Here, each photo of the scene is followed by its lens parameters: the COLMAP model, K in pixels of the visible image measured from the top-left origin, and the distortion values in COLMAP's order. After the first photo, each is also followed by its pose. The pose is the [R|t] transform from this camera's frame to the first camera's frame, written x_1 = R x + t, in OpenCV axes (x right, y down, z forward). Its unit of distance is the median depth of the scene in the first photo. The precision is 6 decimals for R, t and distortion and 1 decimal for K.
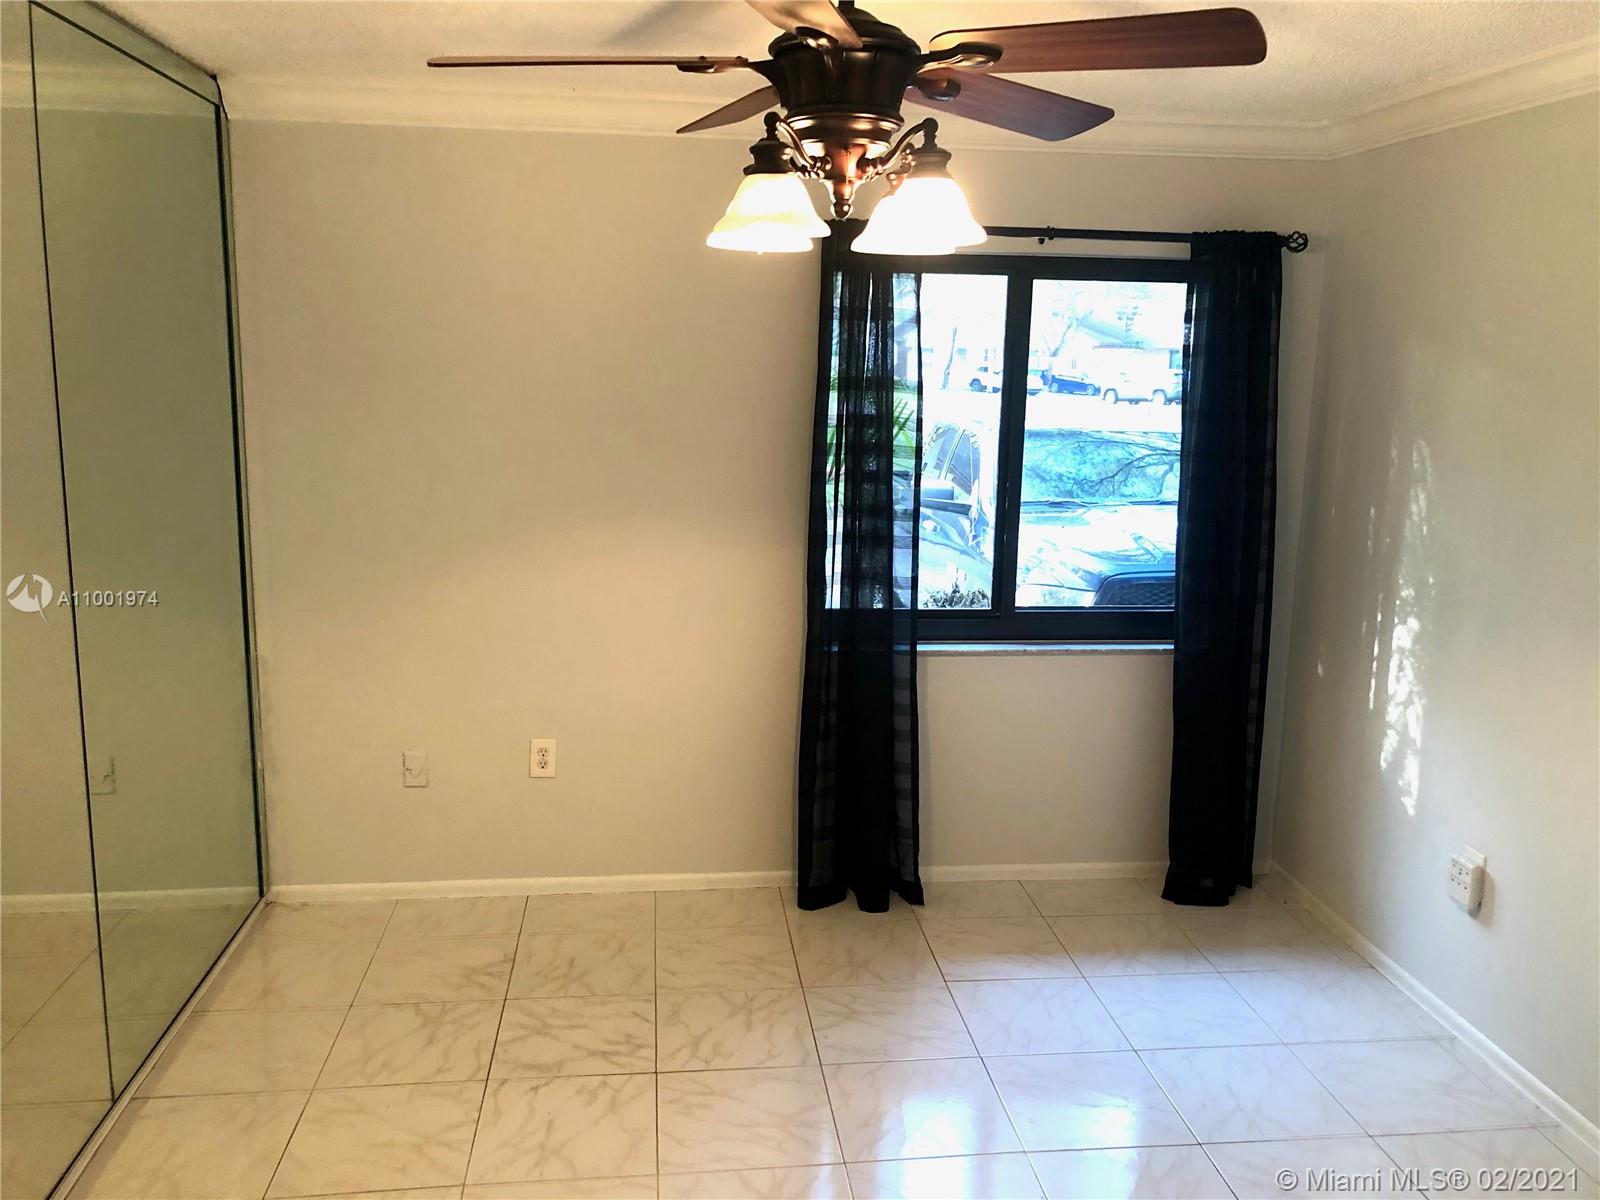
lens RADIAL K [[1299.8, 0, 800.0], [0, 1299.8, 600.0], [0, 0, 1]] dist [-0.013429, 0.008537]
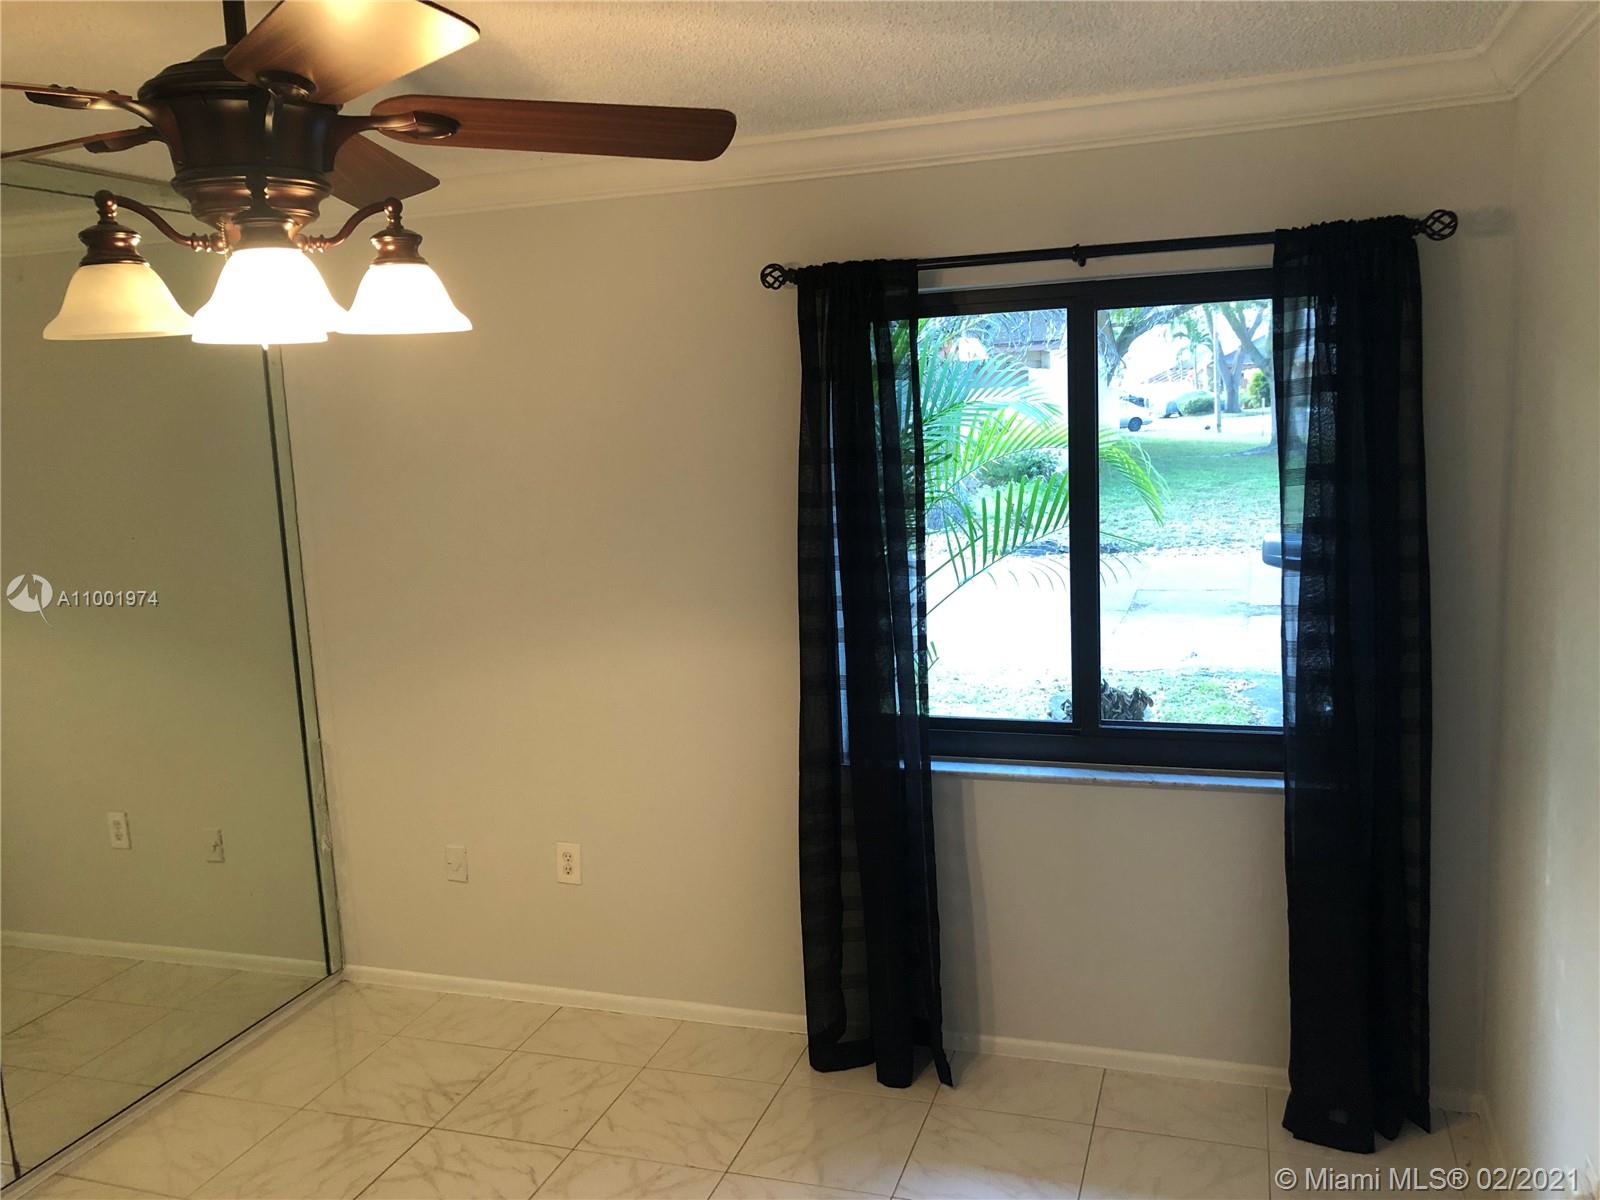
lens RADIAL K [[1299.8, 0, 800.0], [0, 1299.8, 600.0], [0, 0, 1]] dist [-0.013429, 0.008537]
pose [[0.904670, 0.003141, -0.426102, 0.355785], [-0.016134, 0.999508, -0.026886, -0.046568], [0.425808, 0.031198, 0.904276, 0.214479]]
